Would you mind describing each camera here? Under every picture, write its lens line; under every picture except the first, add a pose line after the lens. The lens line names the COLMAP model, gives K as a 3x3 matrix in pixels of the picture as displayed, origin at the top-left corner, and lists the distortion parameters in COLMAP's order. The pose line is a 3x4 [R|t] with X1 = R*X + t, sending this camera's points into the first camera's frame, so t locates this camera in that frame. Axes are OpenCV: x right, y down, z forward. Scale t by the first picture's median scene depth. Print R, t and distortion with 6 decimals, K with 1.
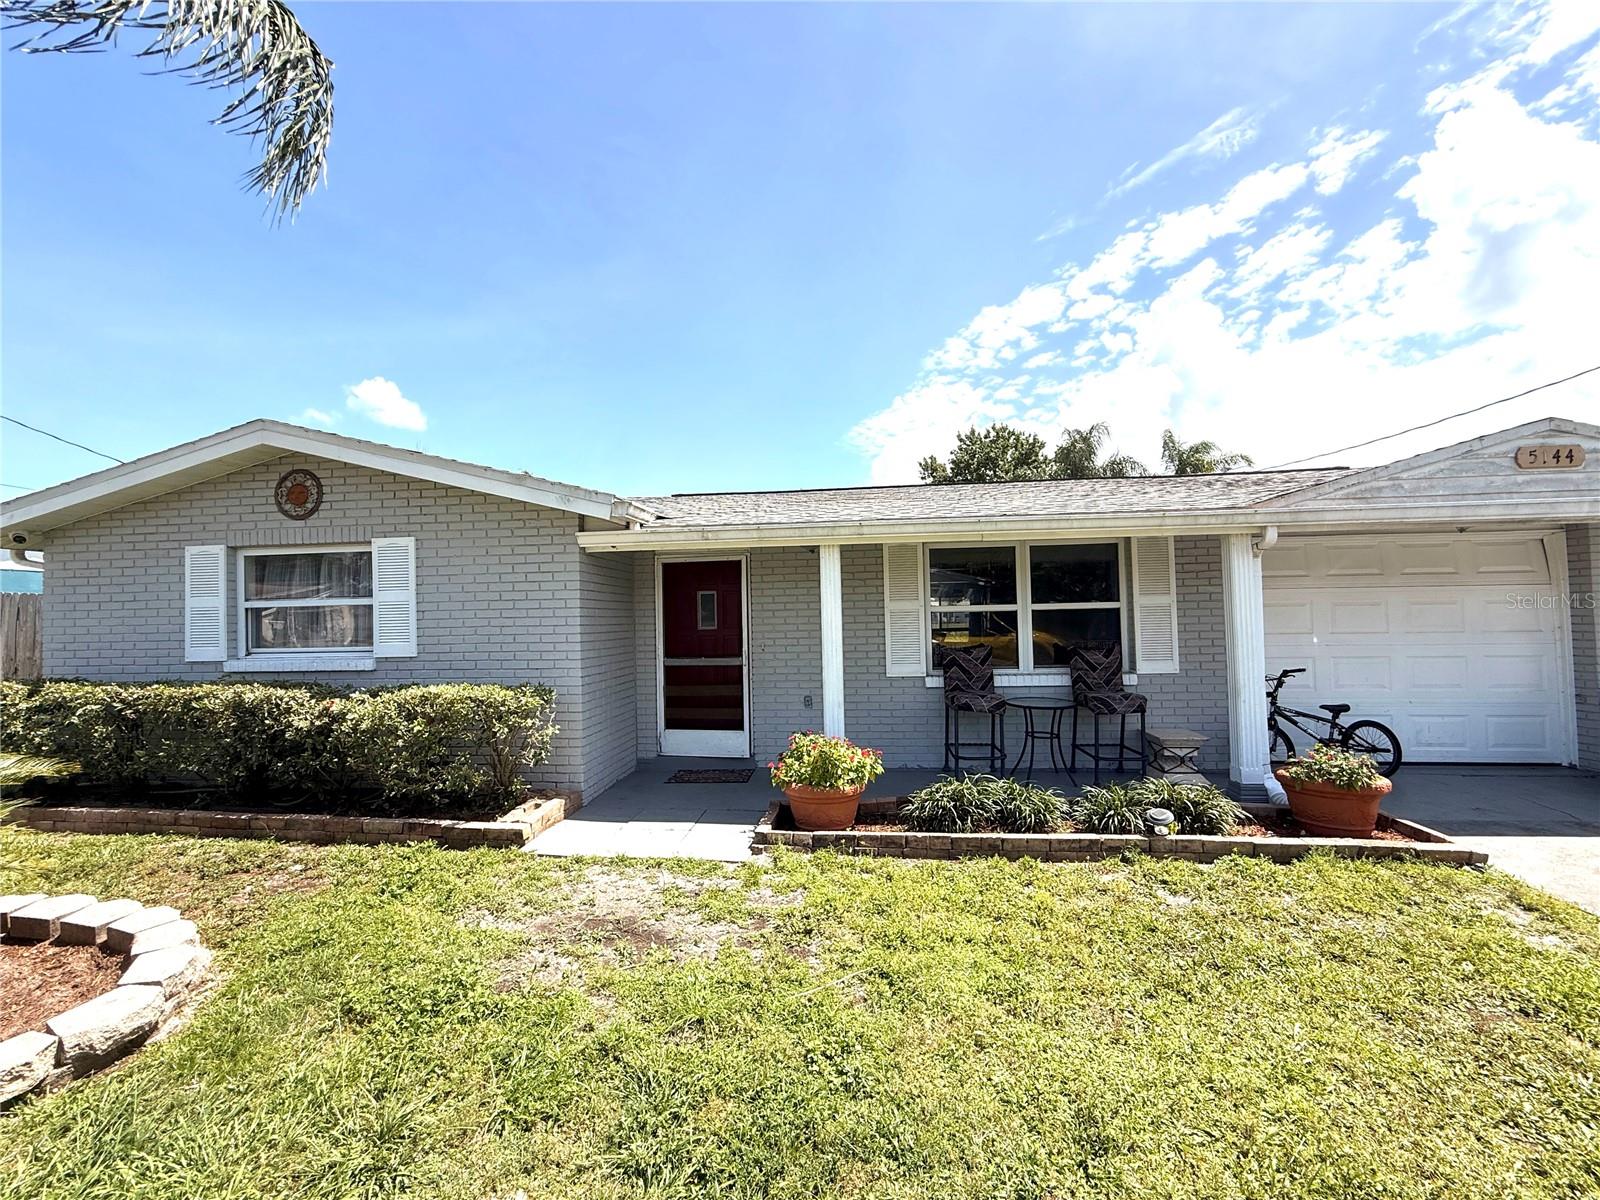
lens RADIAL K [[640.4, 0, 798.2], [0, 640.4, 600.1], [0, 0, 1]] dist [-0.001521, 0.000072]
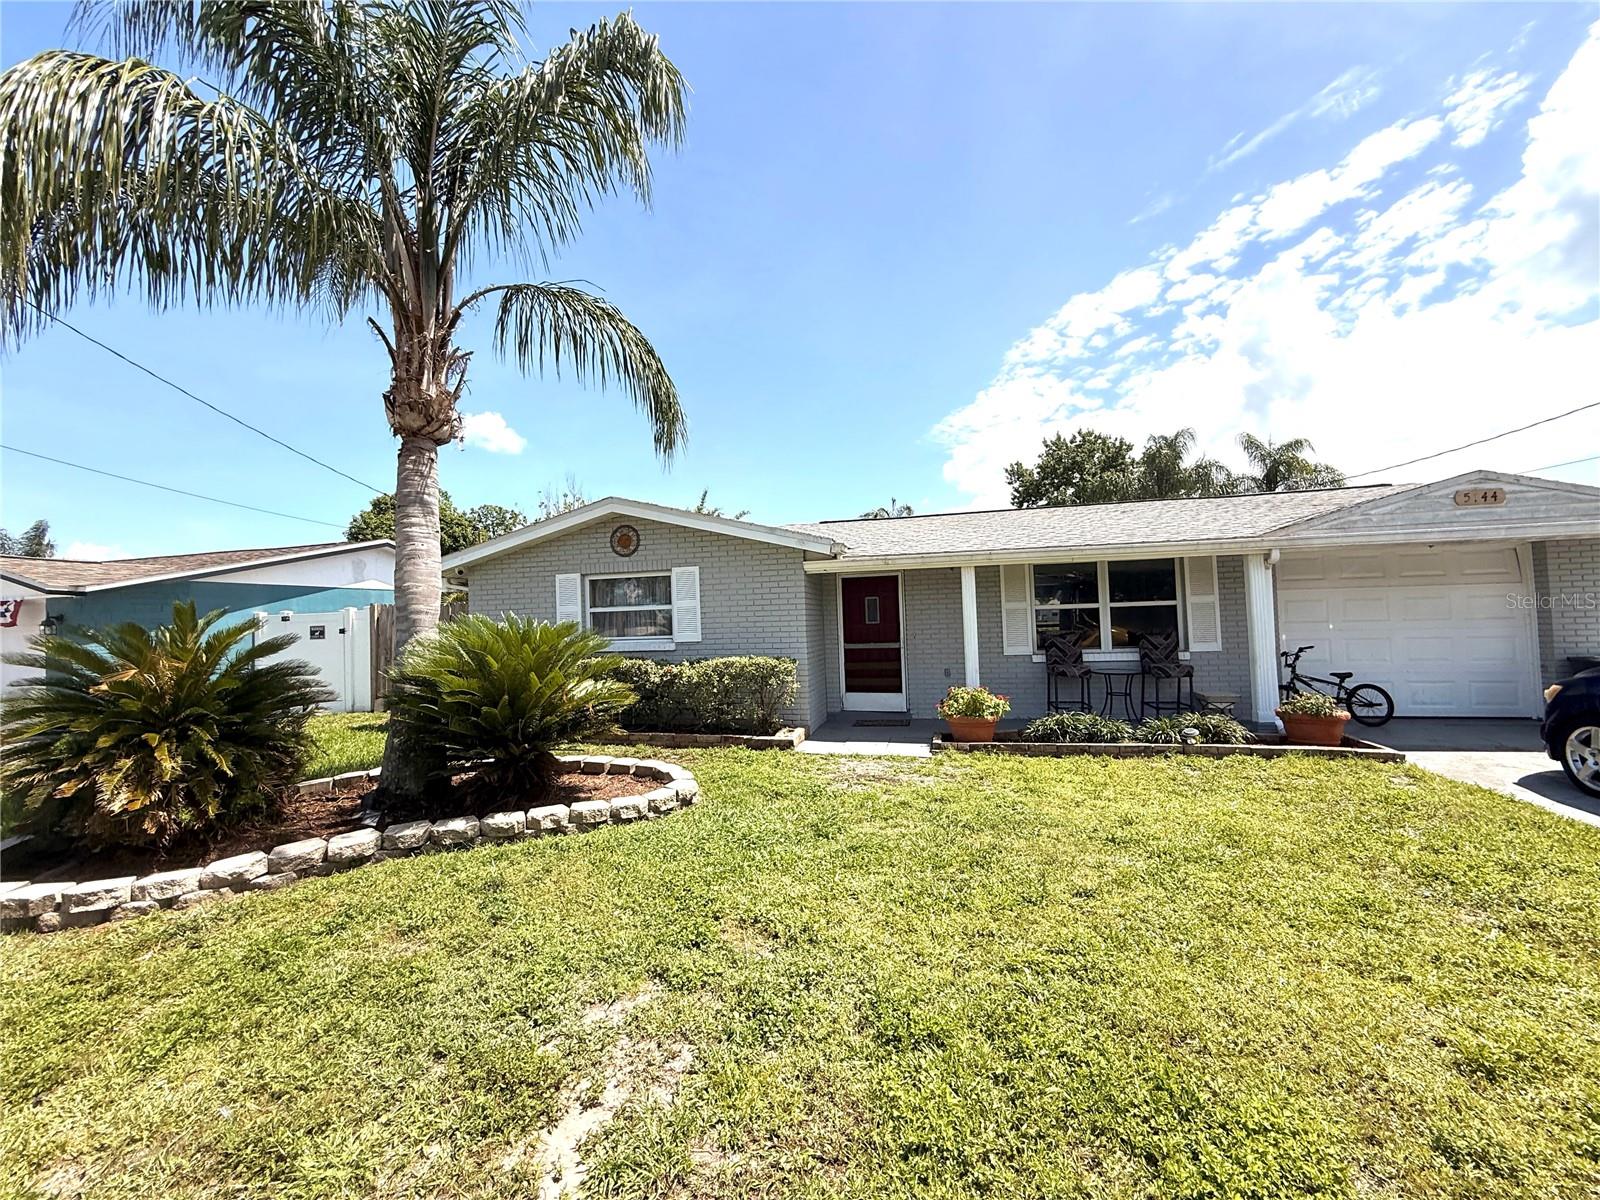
lens RADIAL K [[633.9, 0, 798.8], [0, 633.9, 598.9], [0, 0, 1]] dist [0.001872, -0.000125]
pose [[0.991380, -0.014805, -0.130179, -0.148276], [0.013953, 0.999875, -0.007455, -0.002561], [0.130273, 0.005574, 0.991463, -0.526890]]
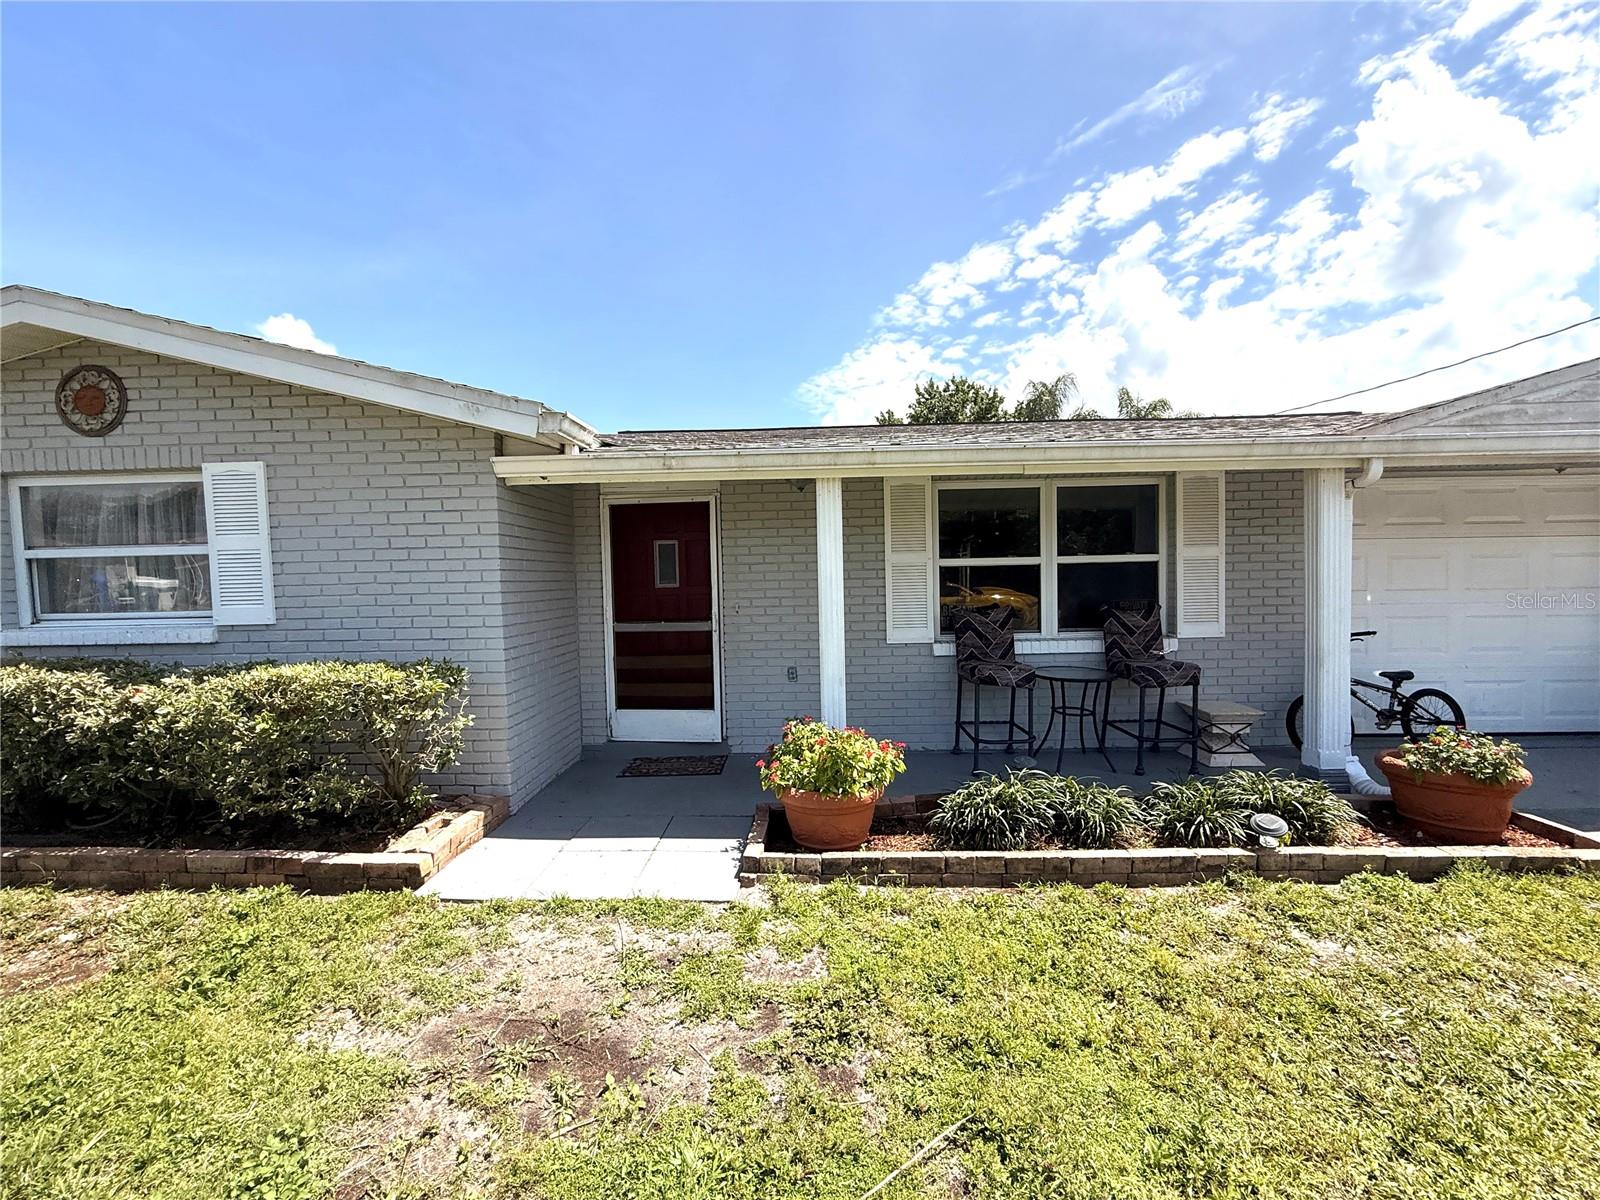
lens RADIAL K [[633.9, 0, 798.8], [0, 633.9, 598.9], [0, 0, 1]] dist [0.001872, -0.000125]
pose [[0.996425, -0.003316, 0.084418, -0.050139], [-0.001967, 0.998048, 0.062414, 0.011589], [-0.084460, -0.062357, 0.994474, 0.213130]]
